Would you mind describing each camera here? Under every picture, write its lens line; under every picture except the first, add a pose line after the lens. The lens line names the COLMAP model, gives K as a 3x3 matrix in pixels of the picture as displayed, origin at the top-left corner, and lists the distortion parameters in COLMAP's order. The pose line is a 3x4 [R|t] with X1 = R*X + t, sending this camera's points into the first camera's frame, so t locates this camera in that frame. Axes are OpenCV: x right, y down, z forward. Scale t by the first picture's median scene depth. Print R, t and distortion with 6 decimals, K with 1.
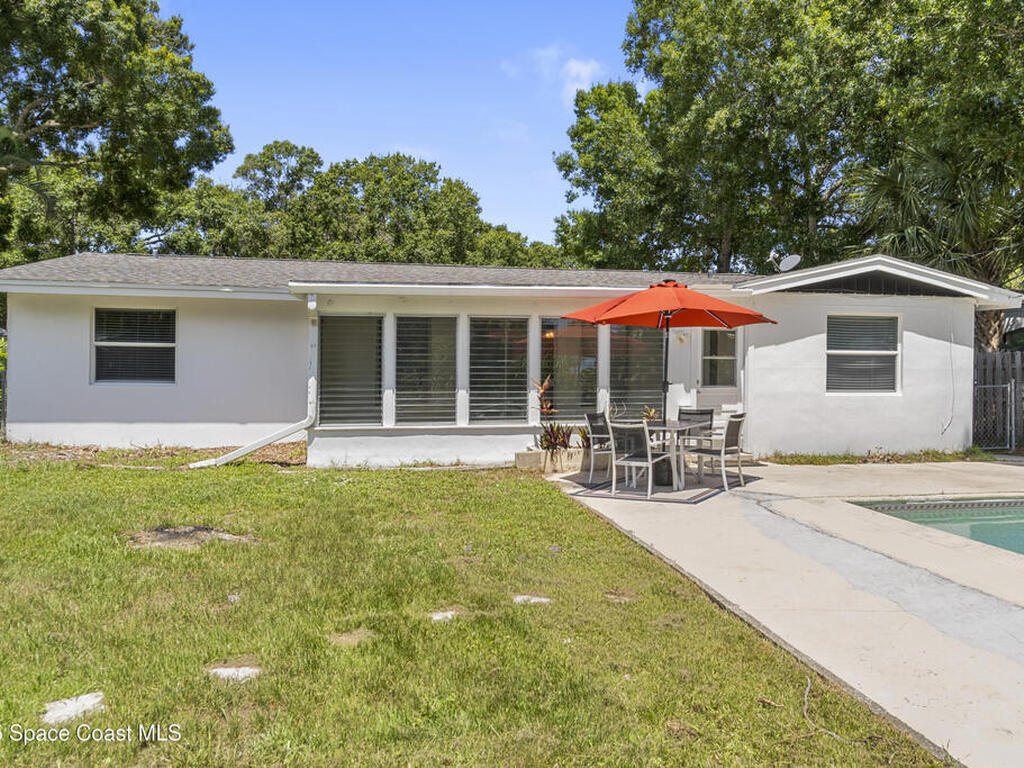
lens RADIAL K [[781.1, 0, 517.1], [0, 781.1, 381.3], [0, 0, 1]] dist [-0.038533, 0.018505]
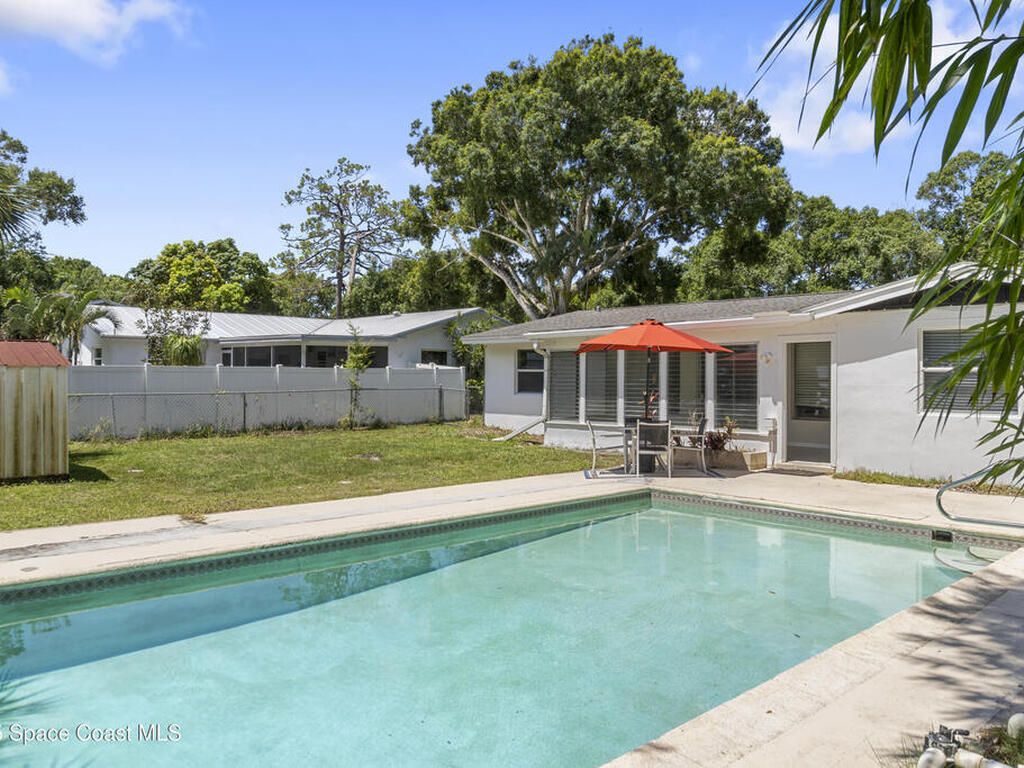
lens RADIAL K [[781.1, 0, 513.7], [0, 781.1, 380.8], [0, 0, 1]] dist [-0.038533, 0.018505]
pose [[0.529250, -0.001670, -0.848464, 0.940407], [-0.019502, 0.999710, -0.014133, -0.000361], [0.848242, 0.024026, 0.529064, 0.080843]]
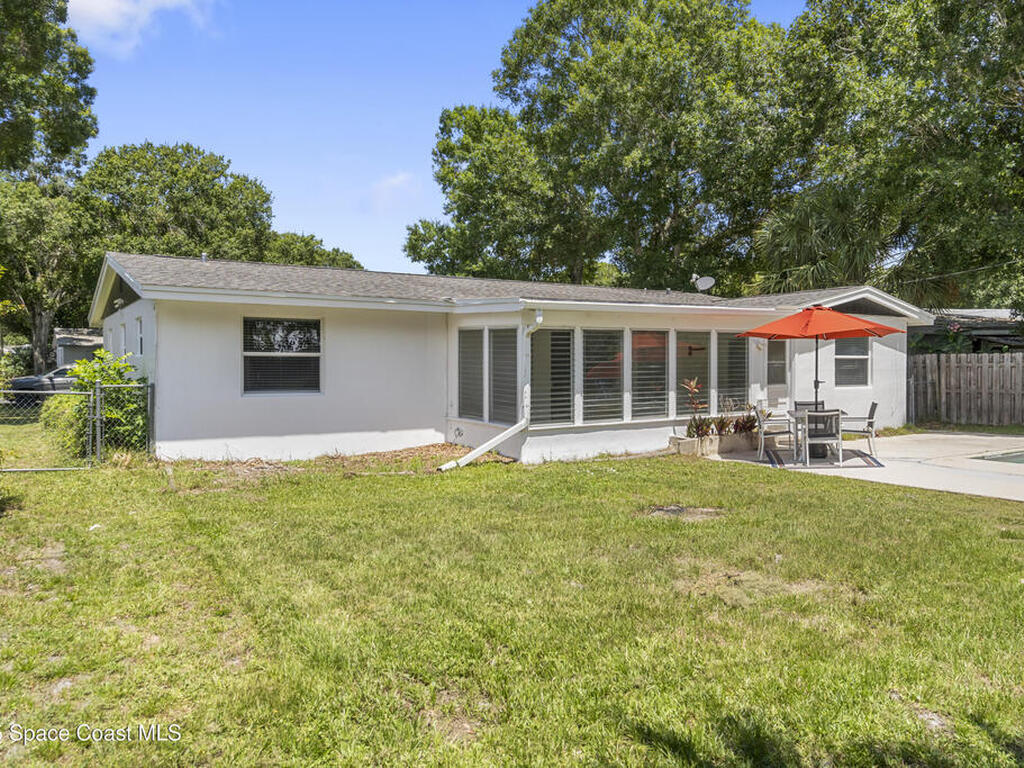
lens RADIAL K [[781.1, 0, 512.7], [0, 781.1, 377.2], [0, 0, 1]] dist [-0.038533, 0.018505]
pose [[0.921943, -0.016986, 0.386953, -0.628276], [0.019394, 0.999809, -0.002319, -0.010629], [-0.386840, 0.009642, 0.922097, -0.023303]]
